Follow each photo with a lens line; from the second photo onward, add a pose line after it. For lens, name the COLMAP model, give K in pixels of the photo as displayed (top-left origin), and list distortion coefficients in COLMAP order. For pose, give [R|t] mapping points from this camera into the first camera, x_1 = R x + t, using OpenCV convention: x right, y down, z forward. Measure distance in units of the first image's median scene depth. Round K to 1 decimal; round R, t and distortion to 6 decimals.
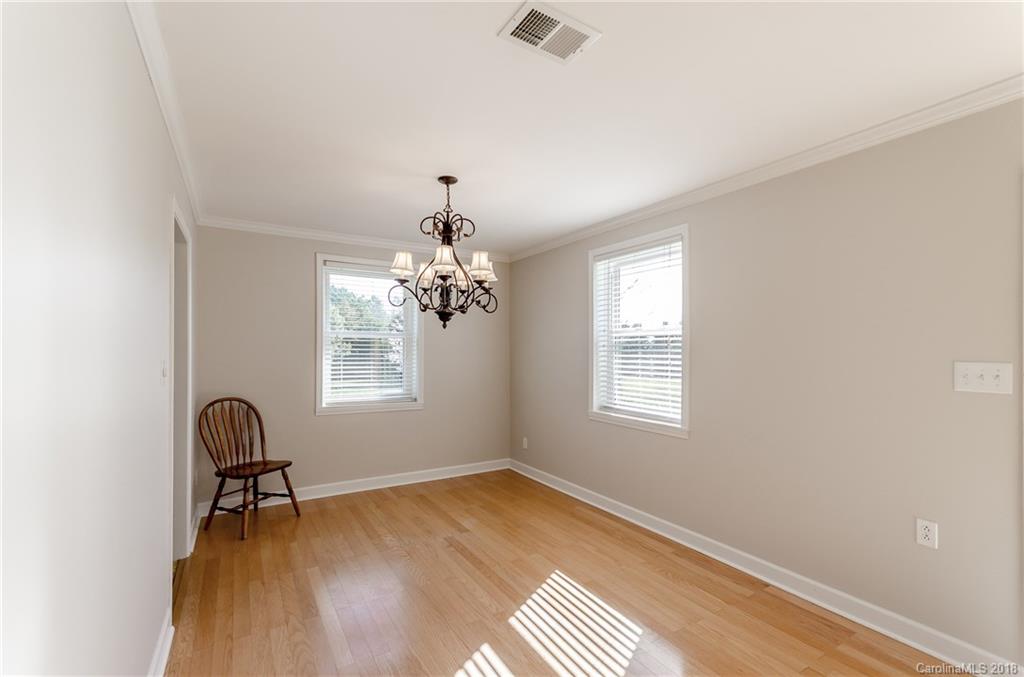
lens RADIAL K [[454.9, 0, 502.2], [0, 454.9, 351.7], [0, 0, 1]] dist [-0.002172, 0.000741]
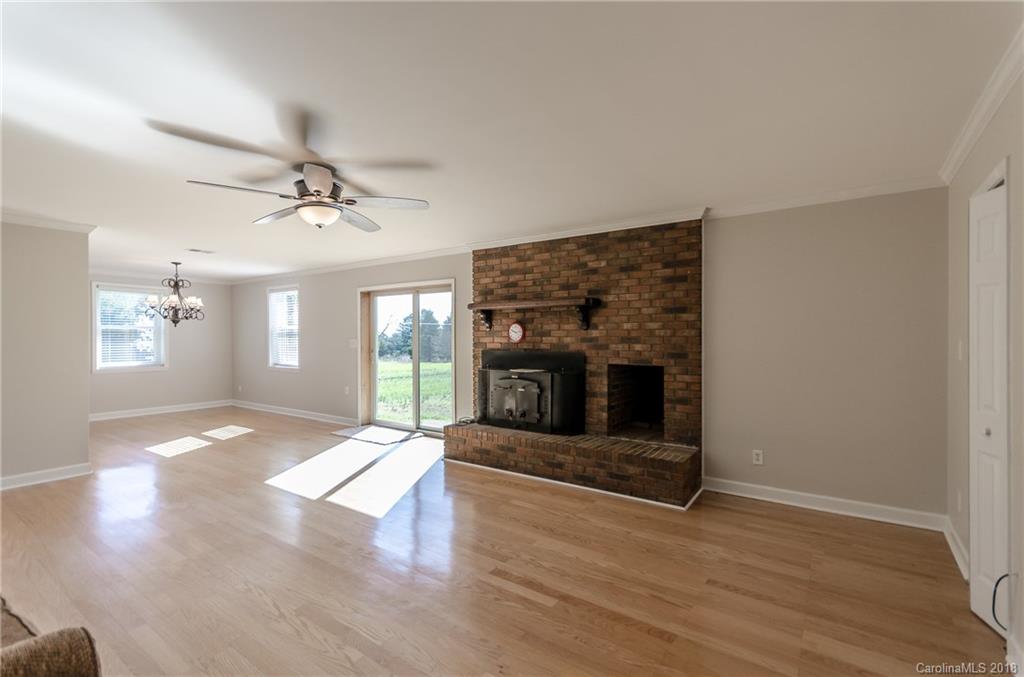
lens RADIAL K [[454.9, 0, 516.4], [0, 454.9, 341.1], [0, 0, 1]] dist [-0.002172, 0.000741]
pose [[0.898154, -0.008512, 0.439600, 0.334390], [0.007071, 0.999963, 0.004915, 0.017332], [-0.439625, -0.001306, 0.898180, -1.487283]]
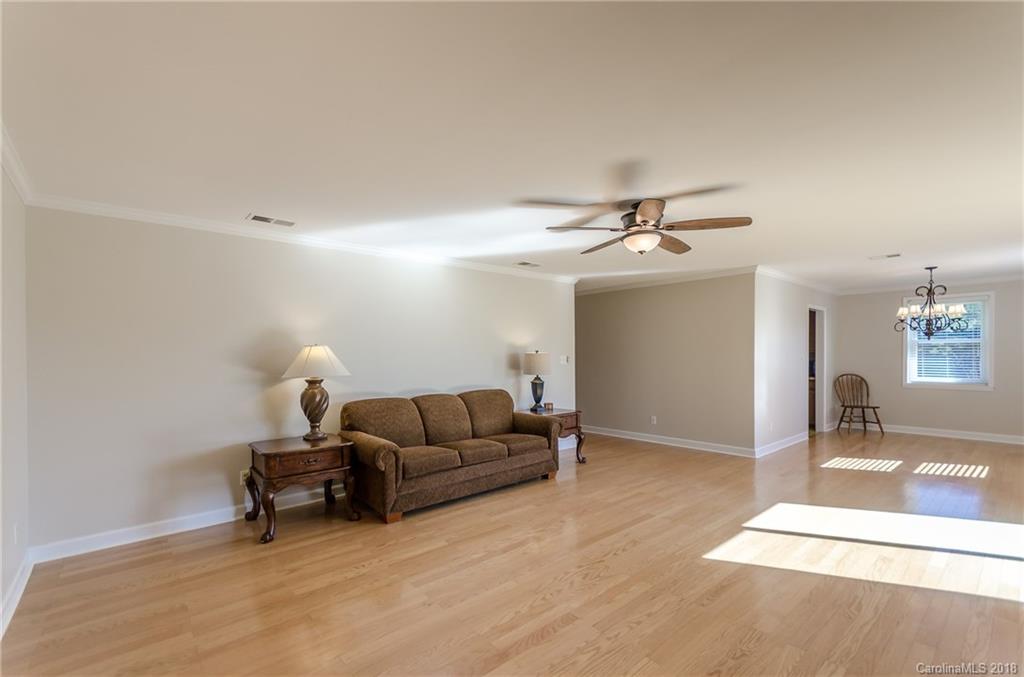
lens RADIAL K [[454.9, 0, 506.8], [0, 454.9, 362.0], [0, 0, 1]] dist [-0.002172, 0.000741]
pose [[0.177693, 0.010500, -0.984030, 1.258547], [0.000202, 0.999943, 0.010706, 0.021949], [0.984086, -0.002102, 0.177681, -1.012176]]
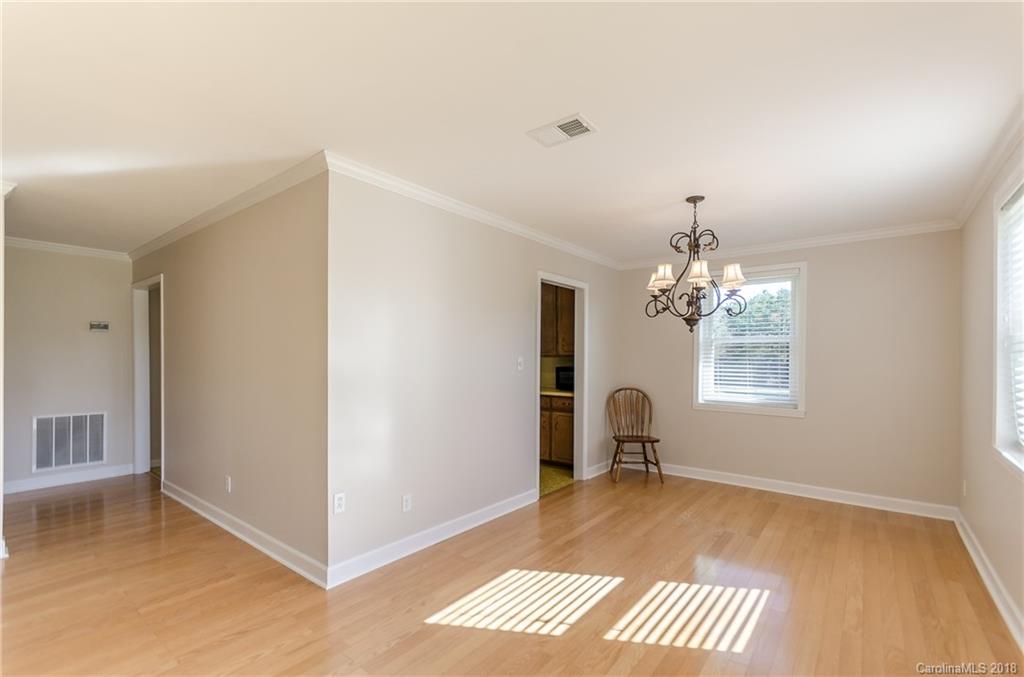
lens RADIAL K [[454.9, 0, 517.2], [0, 454.9, 361.7], [0, 0, 1]] dist [-0.002172, 0.000741]
pose [[0.366357, 0.009283, -0.930428, 0.610002], [-0.010206, 0.999930, 0.005957, 0.015133], [0.930418, 0.007314, 0.366426, 0.149474]]
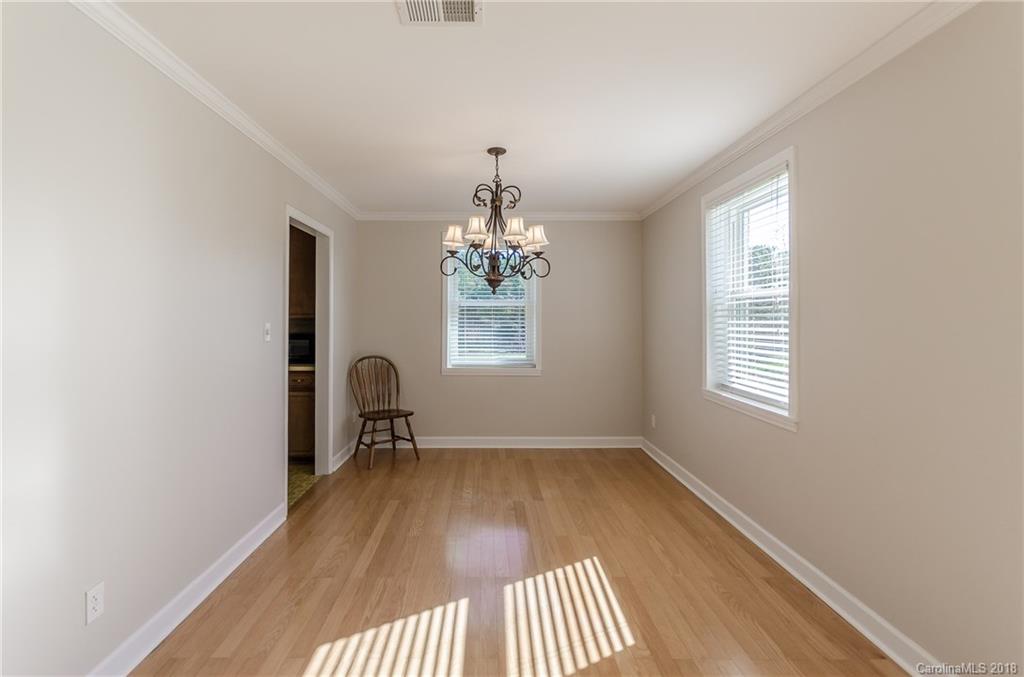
lens RADIAL K [[454.9, 0, 486.0], [0, 454.9, 313.7], [0, 0, 1]] dist [-0.002172, 0.000741]
pose [[0.861042, -0.009733, -0.508441, 0.307482], [-0.001953, 0.999746, -0.022446, 0.013655], [0.508531, 0.020320, 0.860804, 0.078614]]
